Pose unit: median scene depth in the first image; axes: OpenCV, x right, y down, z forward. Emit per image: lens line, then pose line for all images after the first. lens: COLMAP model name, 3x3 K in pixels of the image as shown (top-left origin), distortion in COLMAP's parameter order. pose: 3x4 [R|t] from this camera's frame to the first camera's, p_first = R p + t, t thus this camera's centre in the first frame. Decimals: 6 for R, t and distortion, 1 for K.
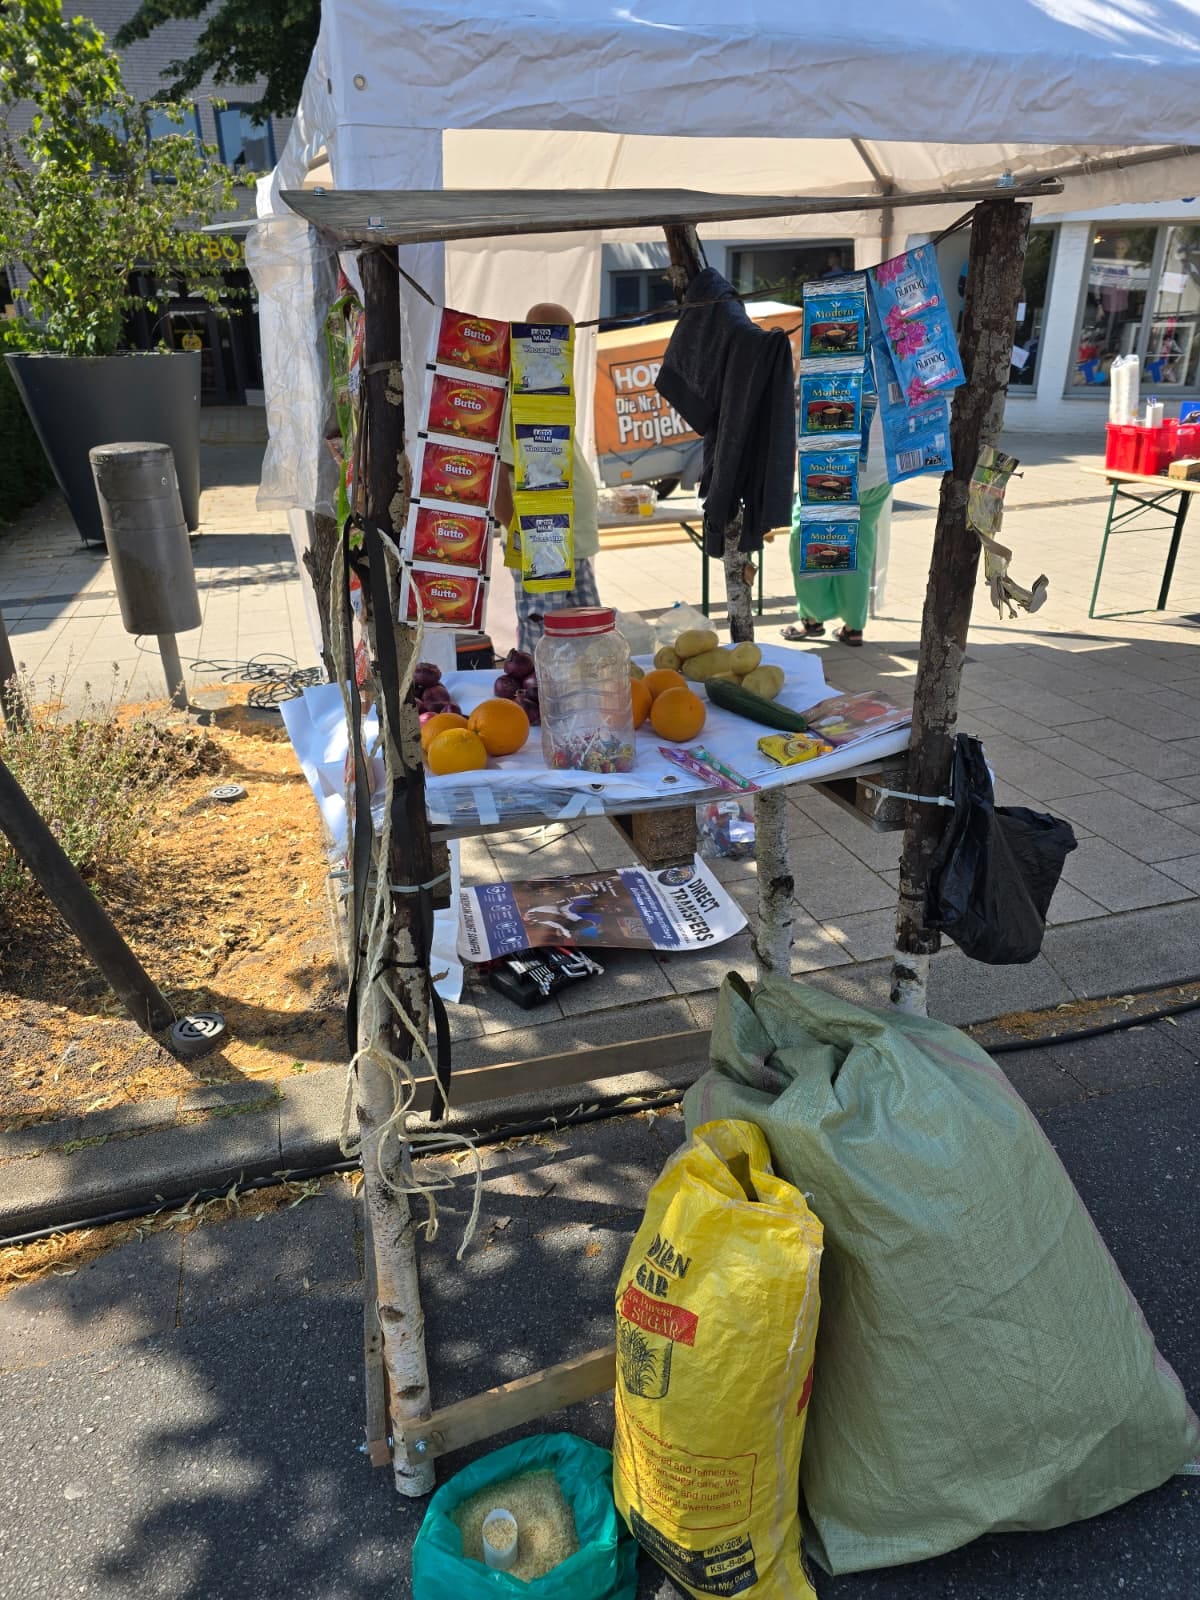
lens RADIAL K [[1064.8, 0, 600.0], [0, 1064.8, 800.0], [0, 0, 1]] dist [0.036579, -0.040587]
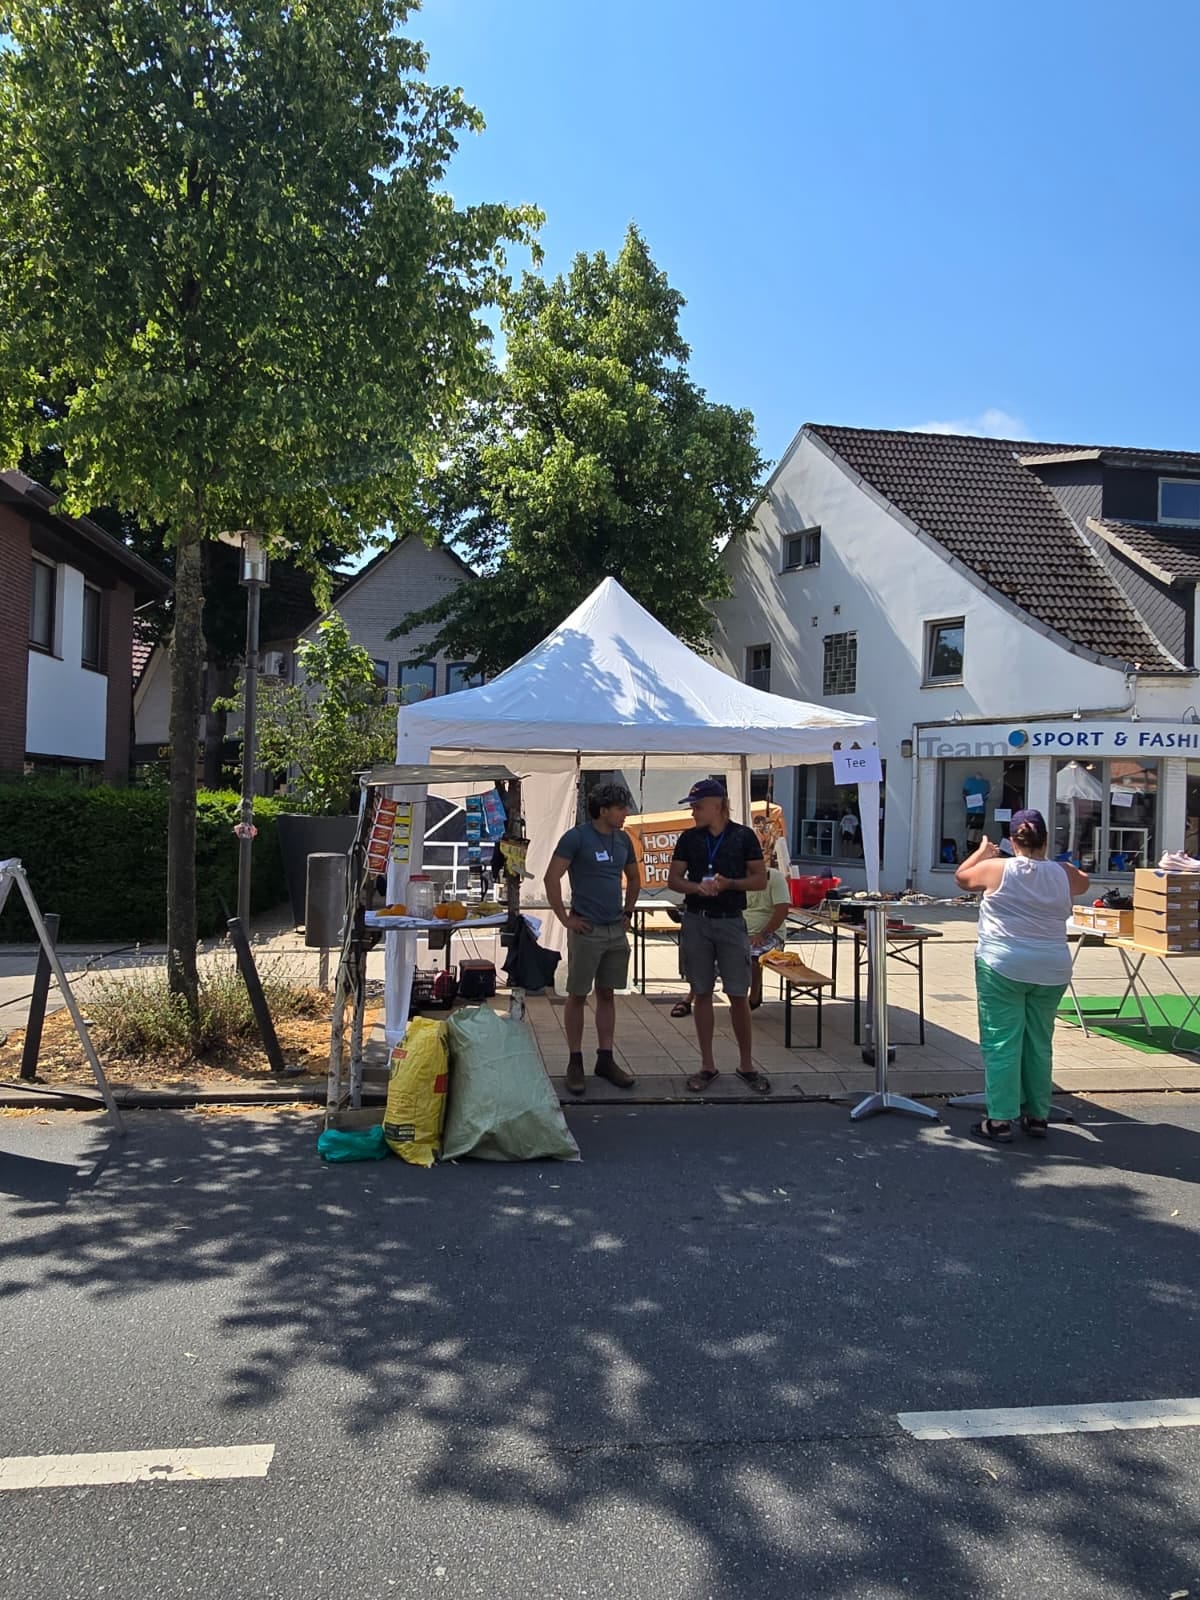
lens RADIAL K [[1064.8, 0, 600.0], [0, 1064.8, 800.0], [0, 0, 1]] dist [0.036579, -0.040587]
pose [[0.984342, 0.036075, -0.172536, 0.244380], [-0.104375, 0.908068, -0.405609, 0.203035], [0.142042, 0.417267, 0.897615, -0.462489]]
